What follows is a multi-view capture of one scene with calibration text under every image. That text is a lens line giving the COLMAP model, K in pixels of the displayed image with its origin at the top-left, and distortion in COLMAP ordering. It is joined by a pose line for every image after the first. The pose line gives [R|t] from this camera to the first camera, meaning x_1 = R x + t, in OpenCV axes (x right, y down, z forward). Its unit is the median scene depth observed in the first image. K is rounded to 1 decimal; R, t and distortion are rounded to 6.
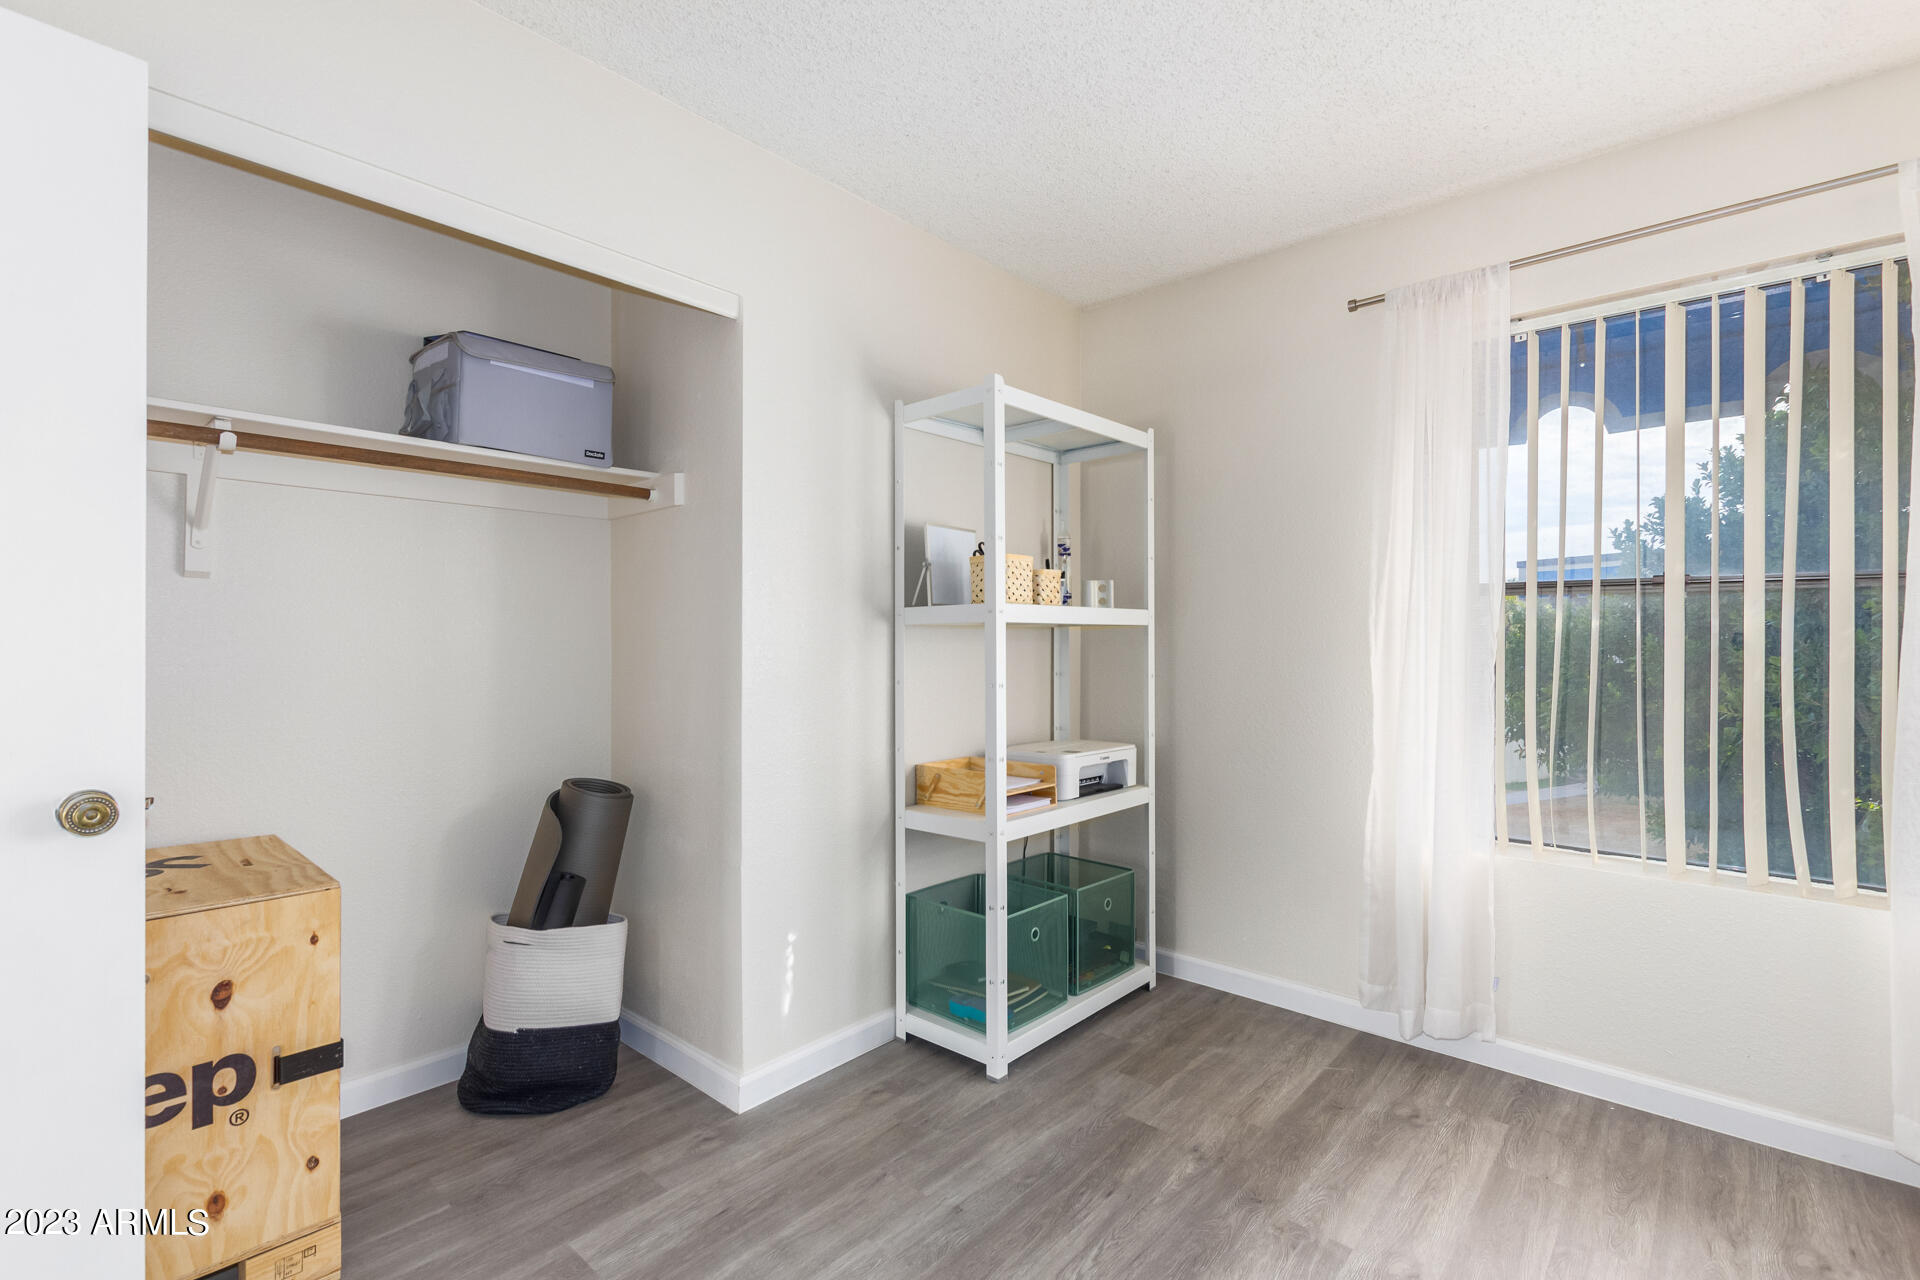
lens RADIAL K [[875.8, 0, 960.2], [0, 875.8, 642.9], [0, 0, 1]] dist [0.008931, -0.006016]
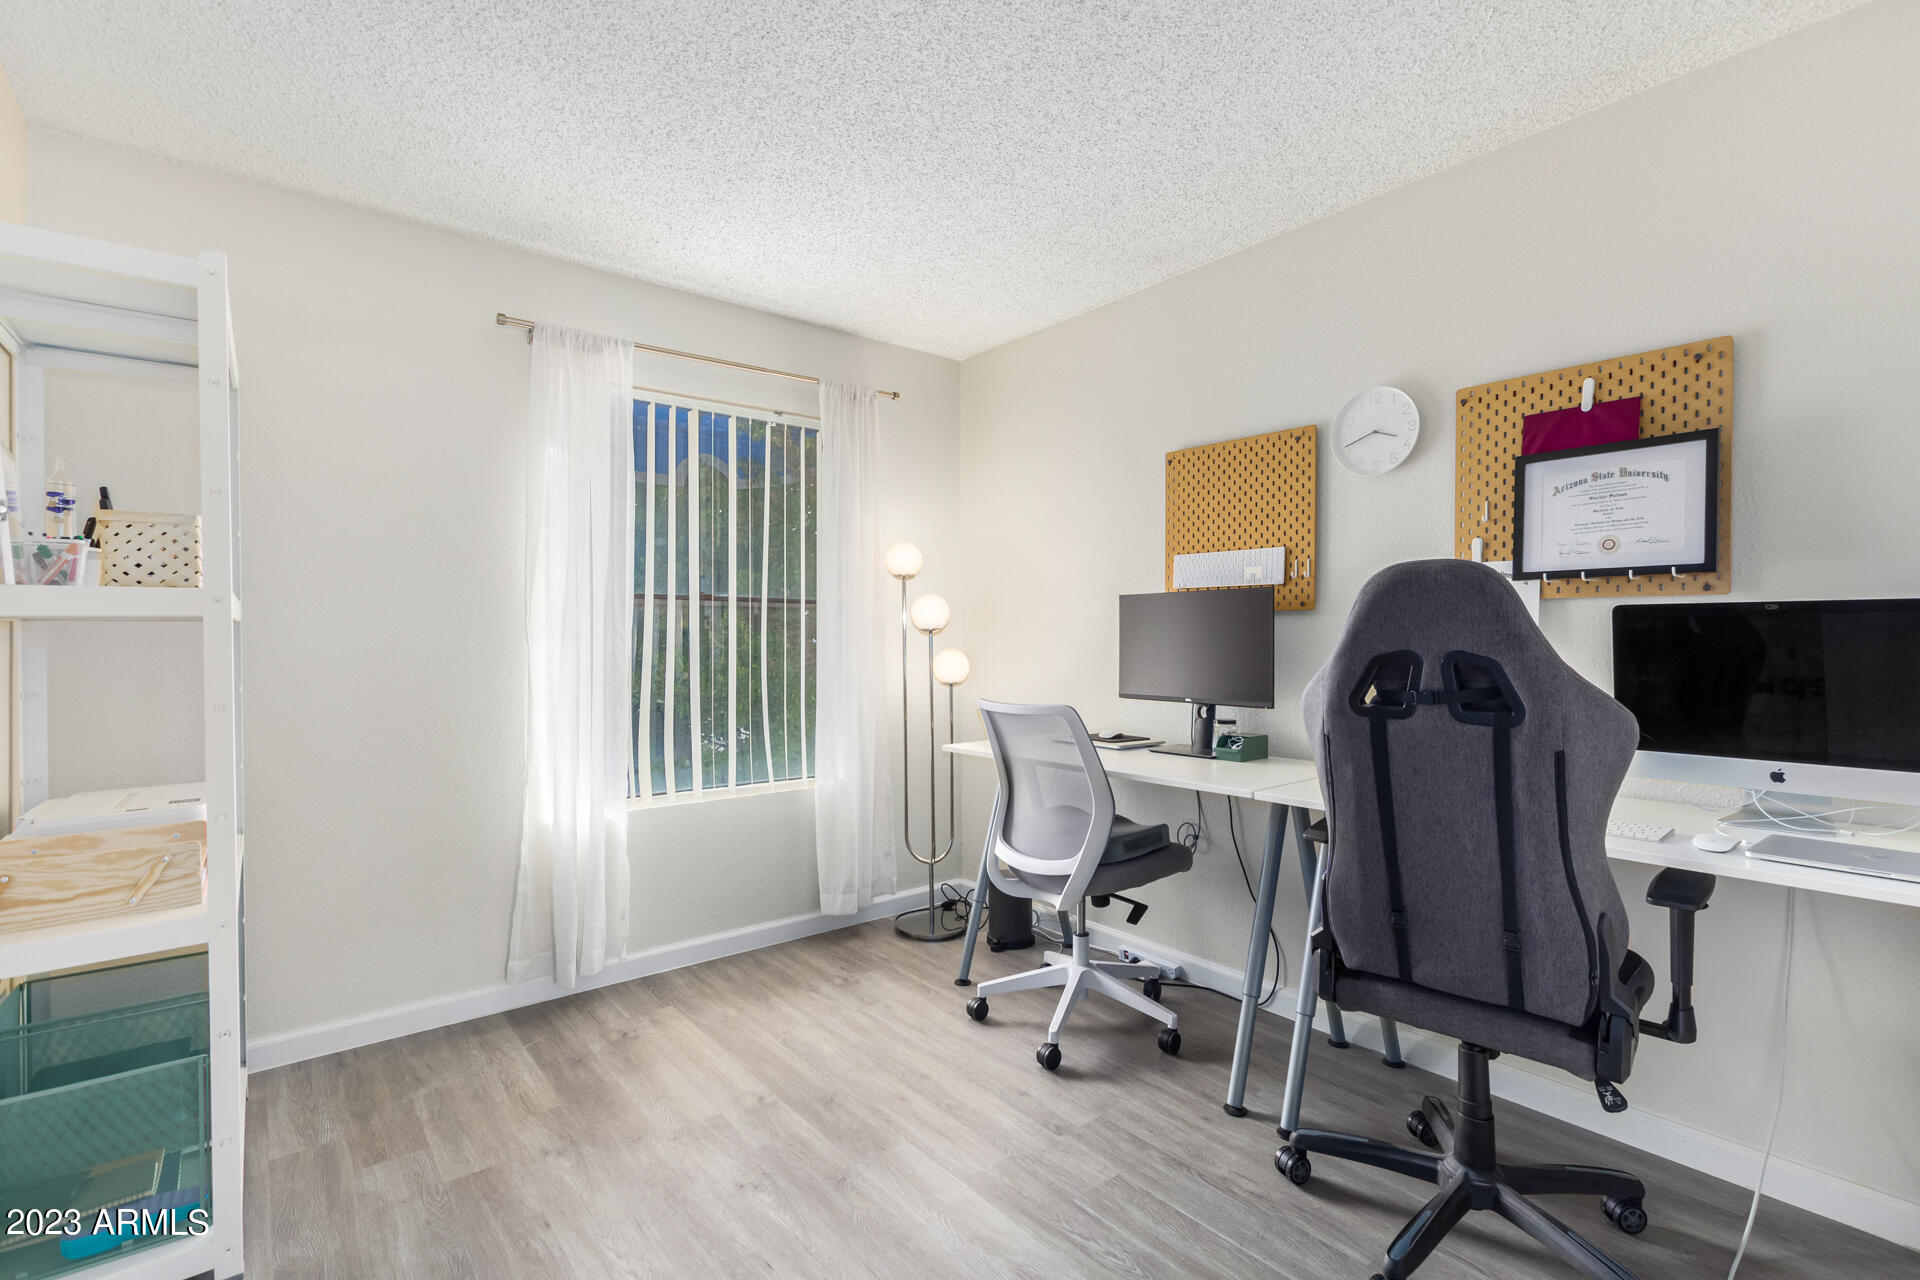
lens RADIAL K [[875.8, 0, 960.2], [0, 875.8, 635.5], [0, 0, 1]] dist [0.008931, -0.006016]
pose [[0.160763, 0.001272, 0.986992, -0.570252], [0.014498, 0.999888, -0.003650, 0.006283], [-0.986887, 0.014897, 0.160727, 0.336216]]
